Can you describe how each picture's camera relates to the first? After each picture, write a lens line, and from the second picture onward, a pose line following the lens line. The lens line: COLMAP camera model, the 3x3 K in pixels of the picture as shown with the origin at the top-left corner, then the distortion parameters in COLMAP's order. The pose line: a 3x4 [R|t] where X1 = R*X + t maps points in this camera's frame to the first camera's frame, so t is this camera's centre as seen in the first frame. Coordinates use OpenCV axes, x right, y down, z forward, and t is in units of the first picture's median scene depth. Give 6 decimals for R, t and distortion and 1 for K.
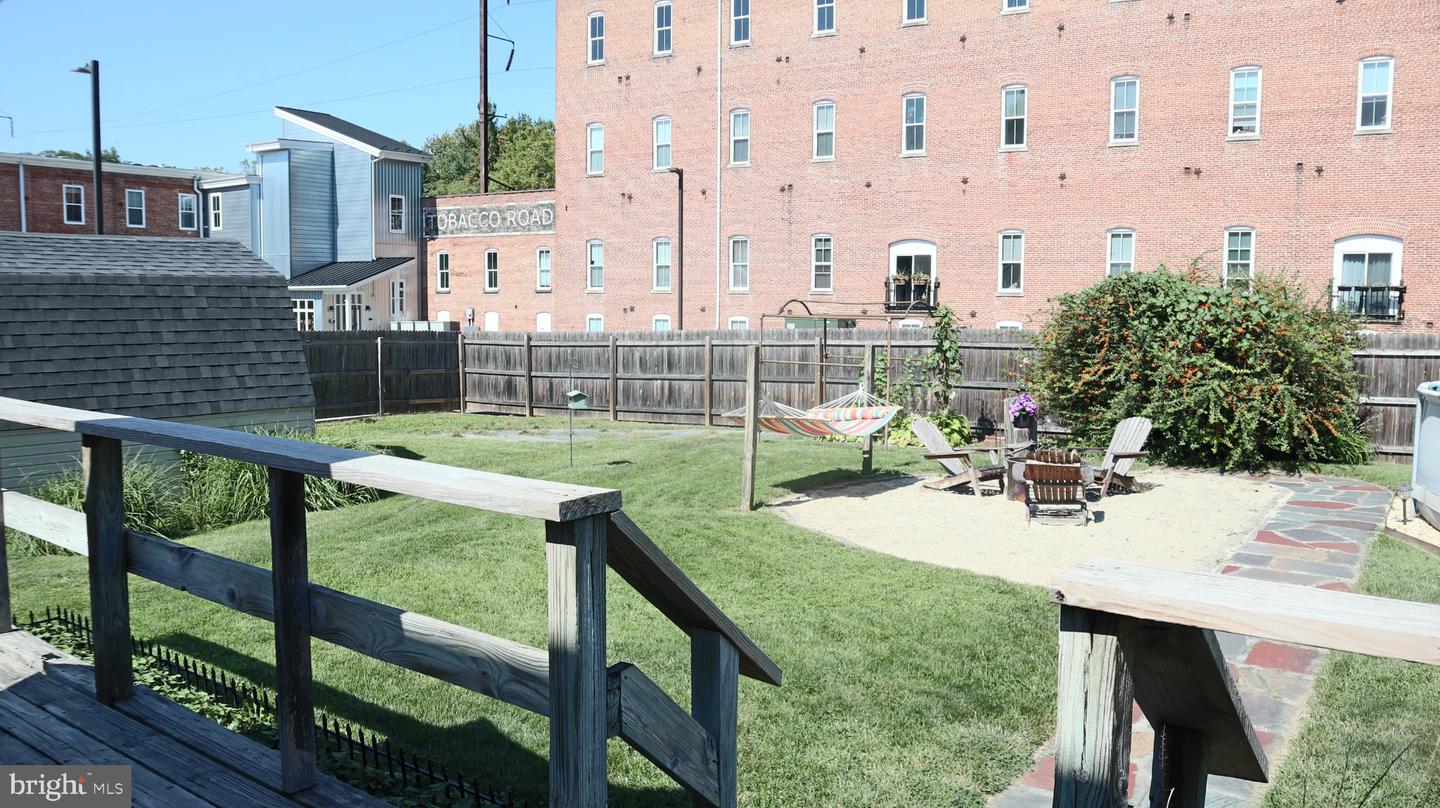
lens RADIAL K [[1118.4, 0, 719.3], [0, 1118.4, 414.3], [0, 0, 1]] dist [-0.122398, 0.080304]
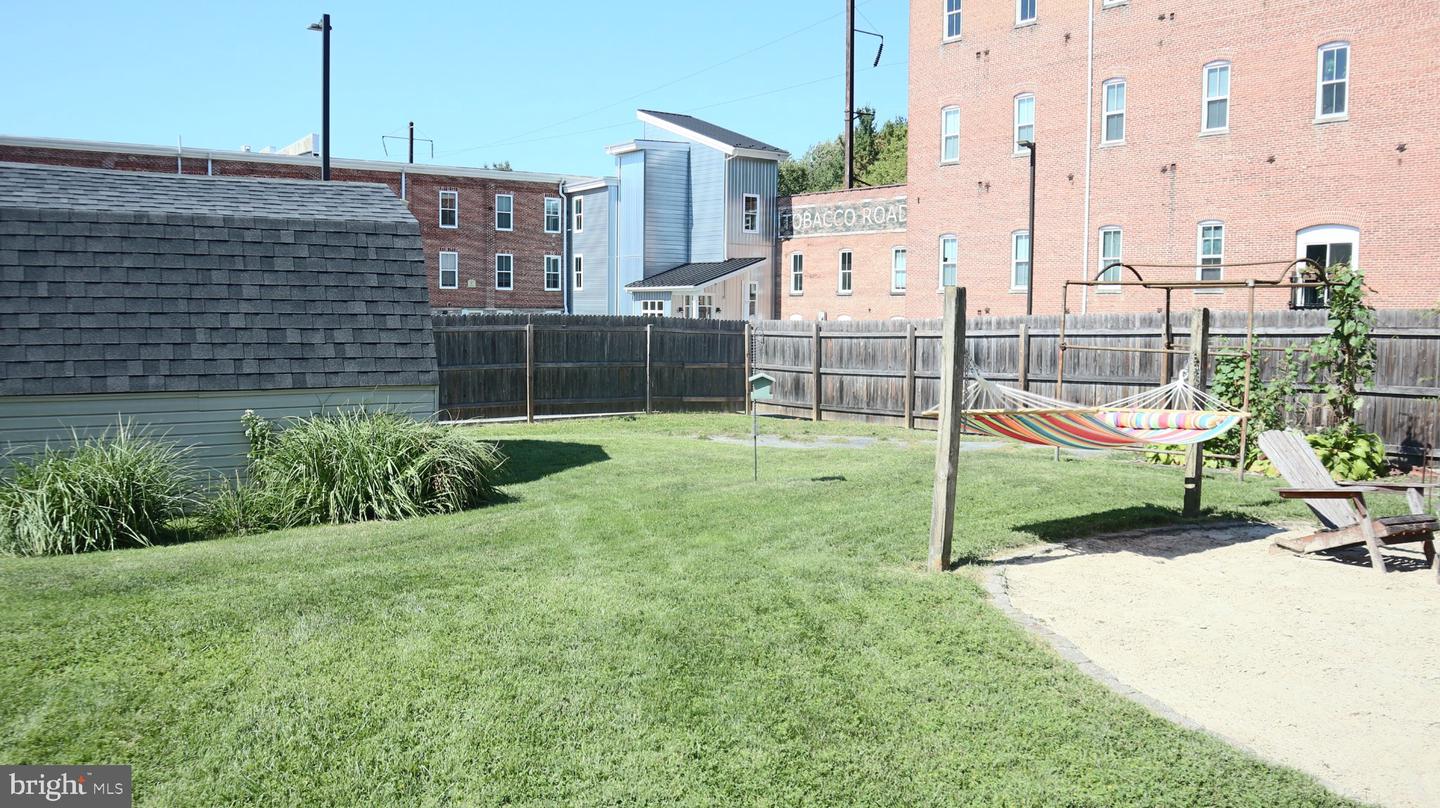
lens RADIAL K [[1118.4, 0, 716.5], [0, 1118.4, 409.8], [0, 0, 1]] dist [-0.122398, 0.080304]
pose [[0.938885, 0.032392, -0.342703, 0.048146], [-0.038549, 0.999194, -0.011167, 0.005958], [0.342065, 0.023695, 0.939378, 0.176334]]
